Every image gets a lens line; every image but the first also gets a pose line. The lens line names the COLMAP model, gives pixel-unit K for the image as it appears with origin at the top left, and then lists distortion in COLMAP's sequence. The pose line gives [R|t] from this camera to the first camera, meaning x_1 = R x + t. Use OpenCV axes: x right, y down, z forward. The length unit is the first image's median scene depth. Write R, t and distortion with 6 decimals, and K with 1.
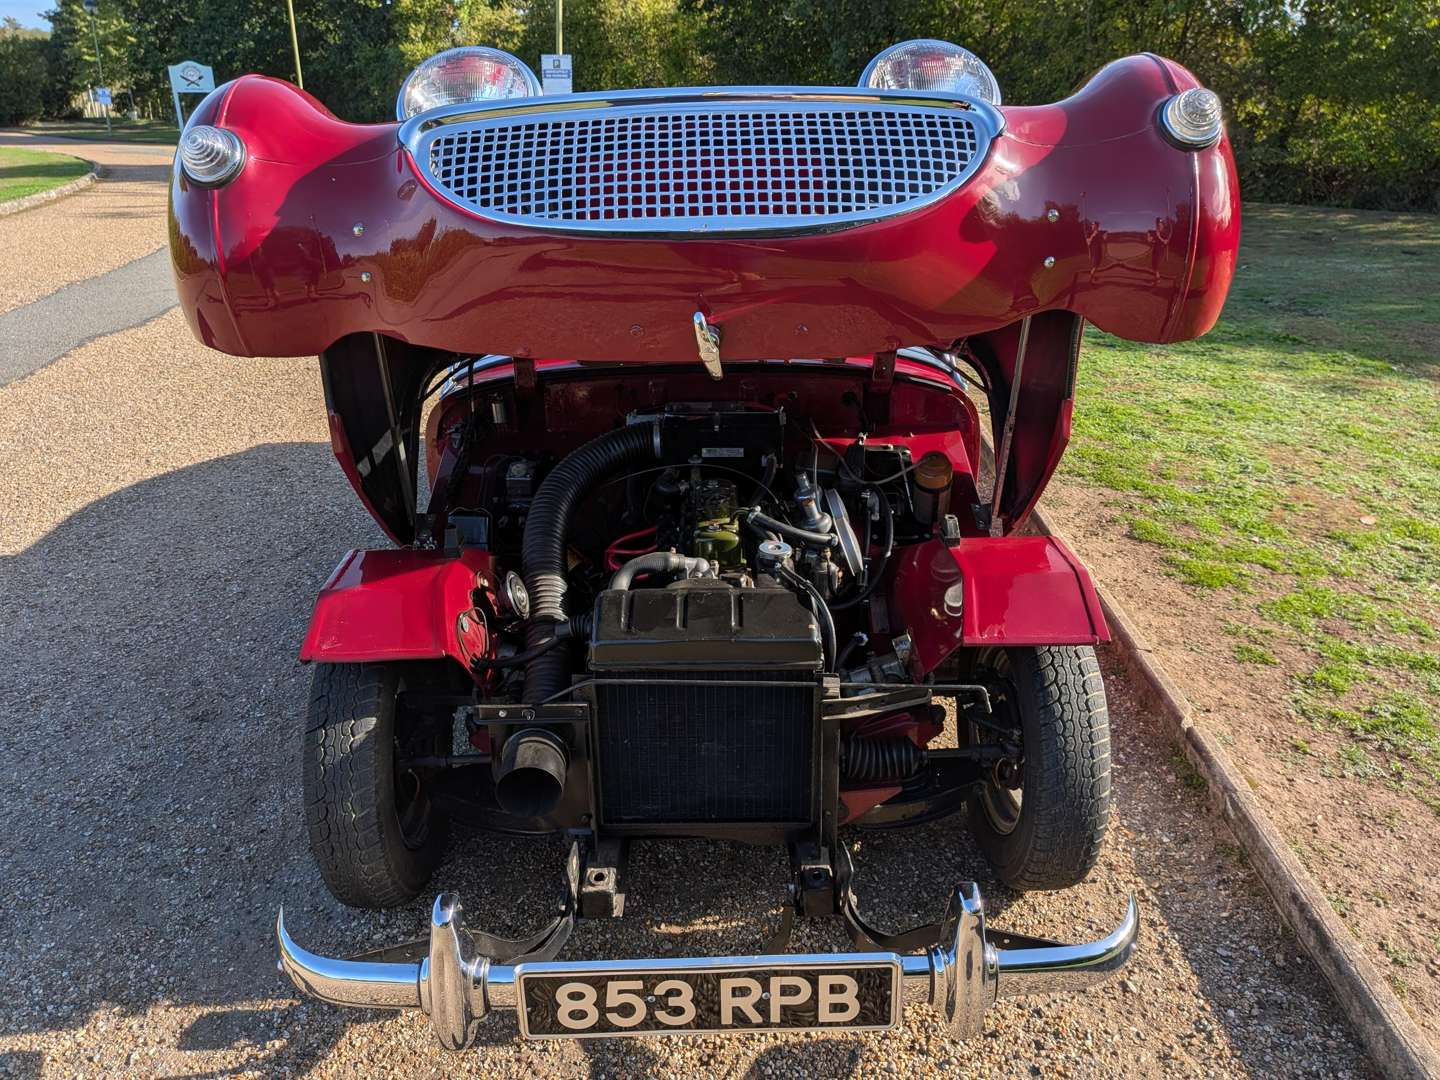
lens RADIAL K [[1043.3, 0, 720.0], [0, 1043.3, 540.0], [0, 0, 1]] dist [0.000382, -0.002015]
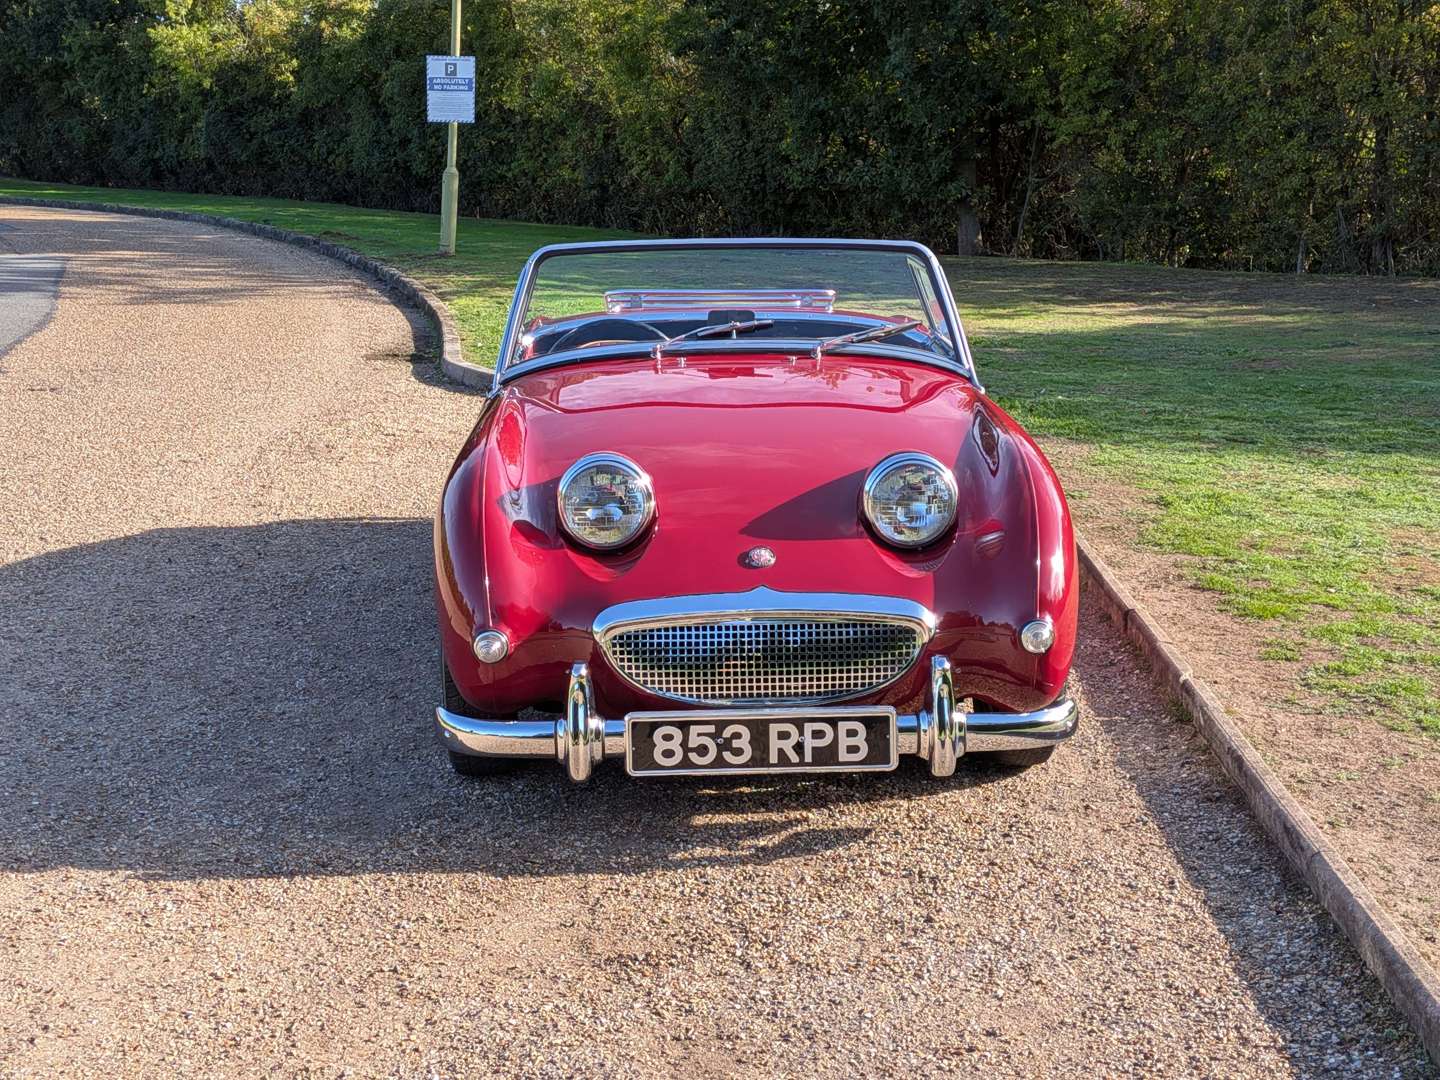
lens RADIAL K [[2061.4, 0, 720.0], [0, 2061.4, 540.0], [0, 0, 1]] dist [0.111255, -0.172993]
pose [[0.999910, 0.002762, 0.013123, -0.102739], [-0.000102, 0.980098, -0.198514, 0.719982], [-0.013410, 0.198495, 0.980010, -1.775800]]
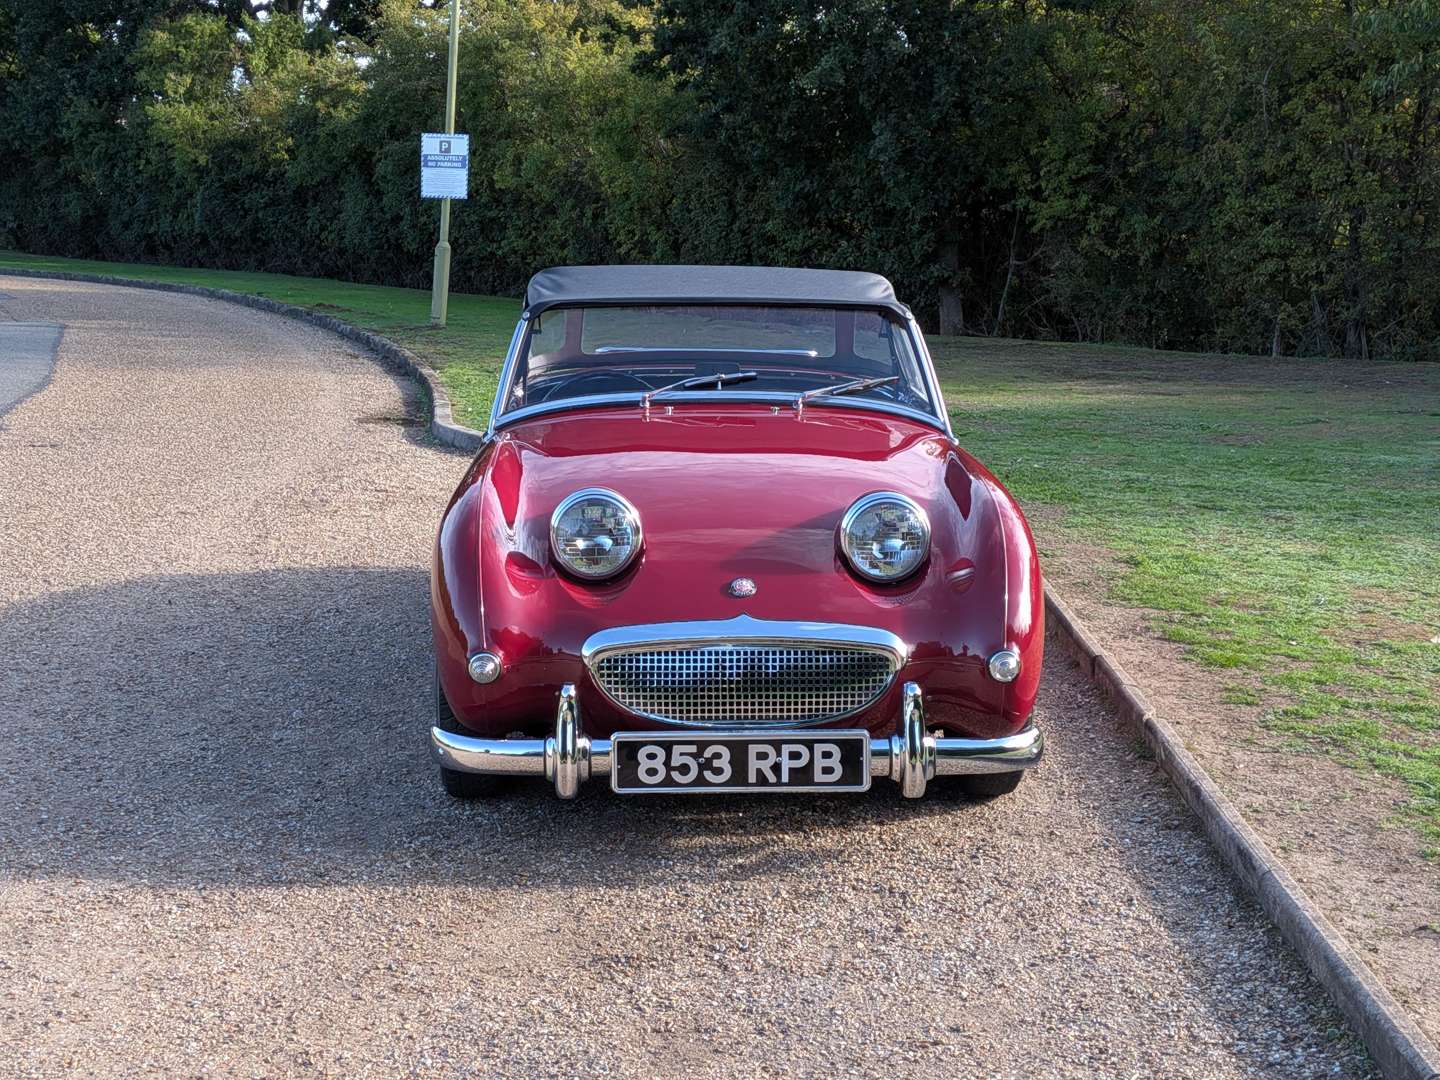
lens RADIAL K [[2060.1, 0, 700.1], [0, 2060.1, 535.3], [0, 0, 1]] dist [0.103171, -0.089706]
pose [[0.999779, 0.017335, 0.011925, -0.107529], [-0.013973, 0.970757, -0.239656, 0.822741], [-0.015731, 0.239436, 0.970785, -1.904509]]
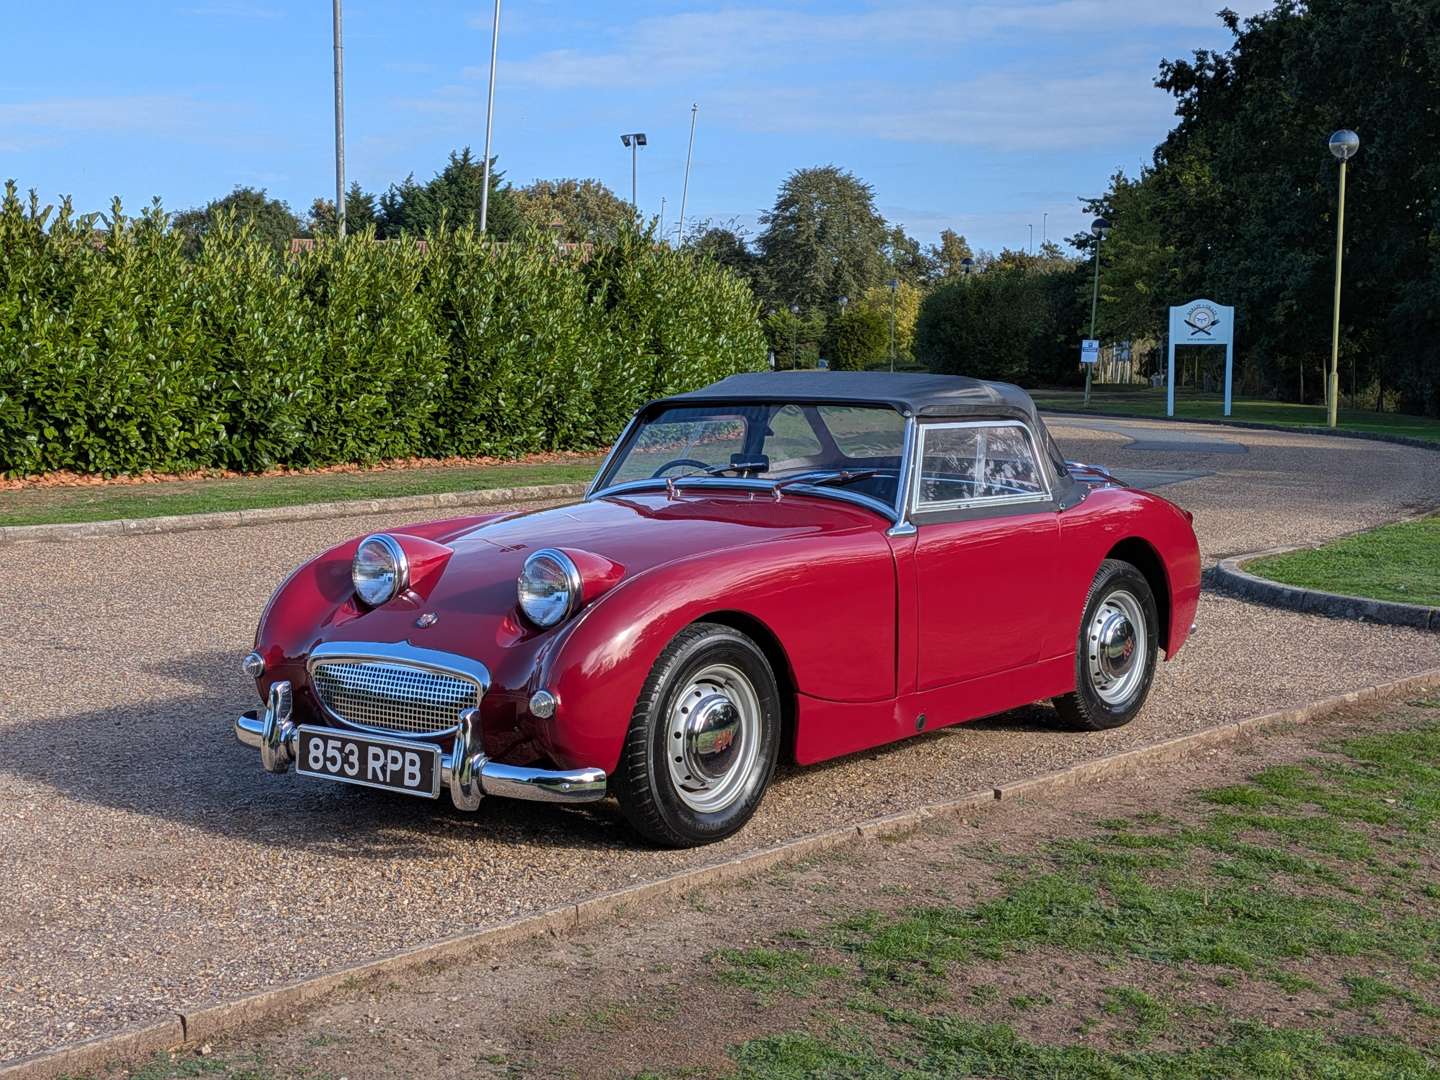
lens RADIAL K [[2057.3, 0, 714.4], [0, 2057.3, 519.9], [0, 0, 1]] dist [0.107707, -0.157252]
pose [[0.749187, 0.059780, -0.659655, 2.689350], [-0.267269, 0.938525, -0.218491, 0.657735], [0.606042, 0.339996, 0.719108, -1.281869]]
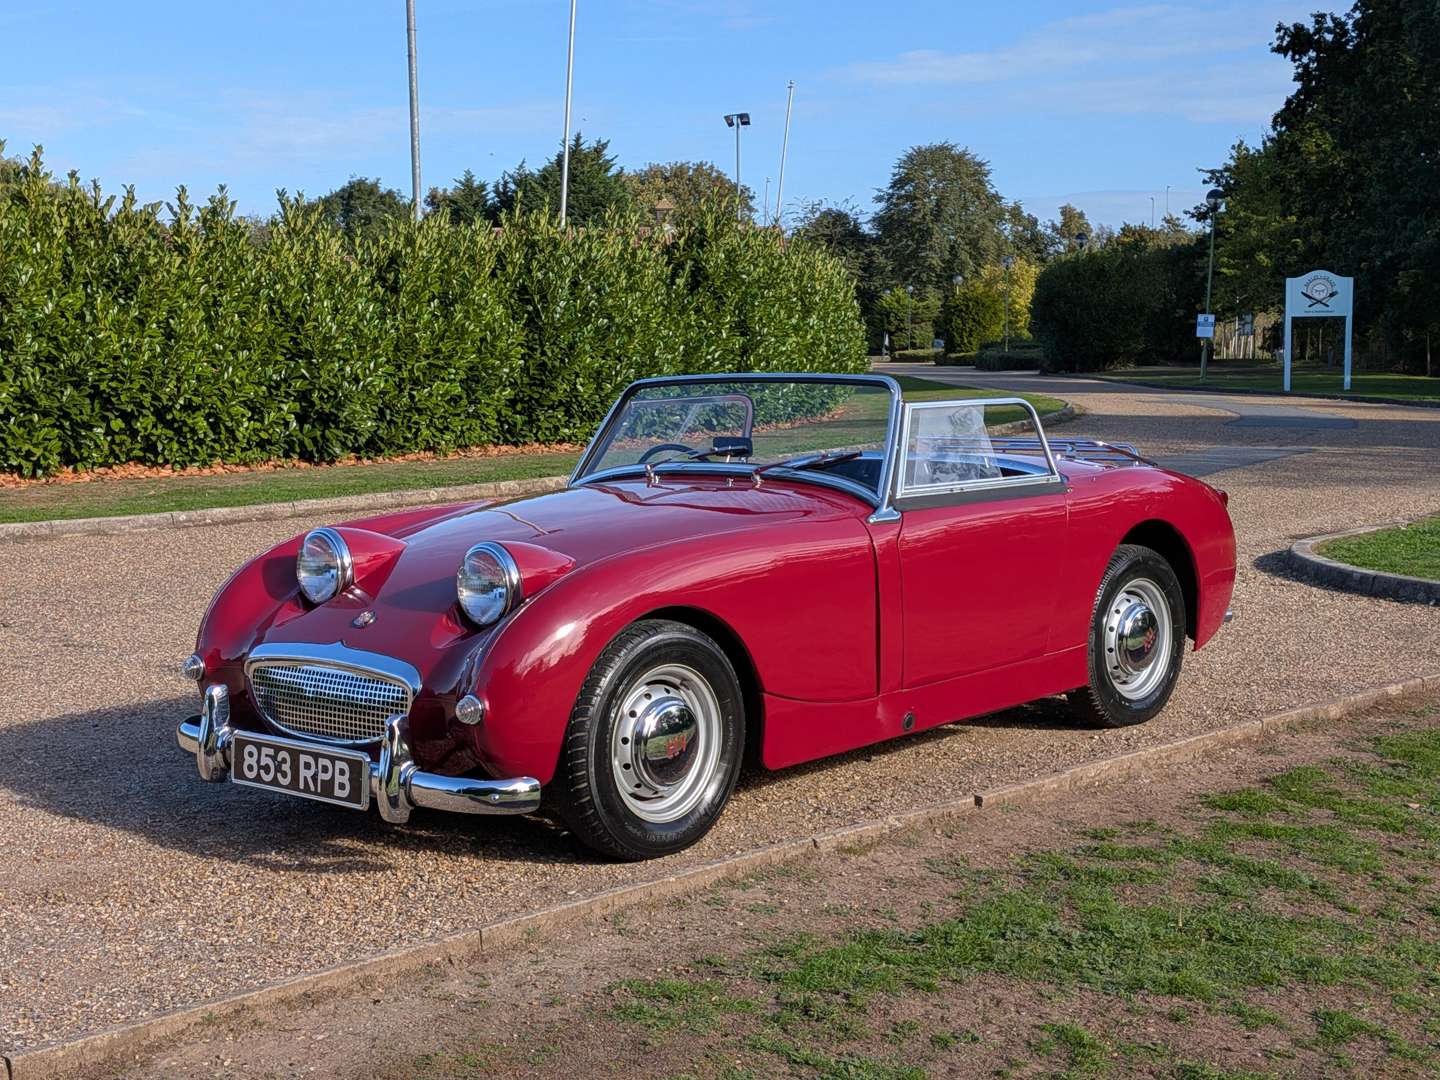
lens RADIAL K [[2061.4, 0, 720.0], [0, 2061.4, 540.0], [0, 0, 1]] dist [0.111255, -0.172993]
pose [[0.711087, 0.063457, -0.700235, 2.732511], [-0.268147, 0.945123, -0.186653, 0.525890], [0.649964, 0.320492, 0.689081, -0.945190]]
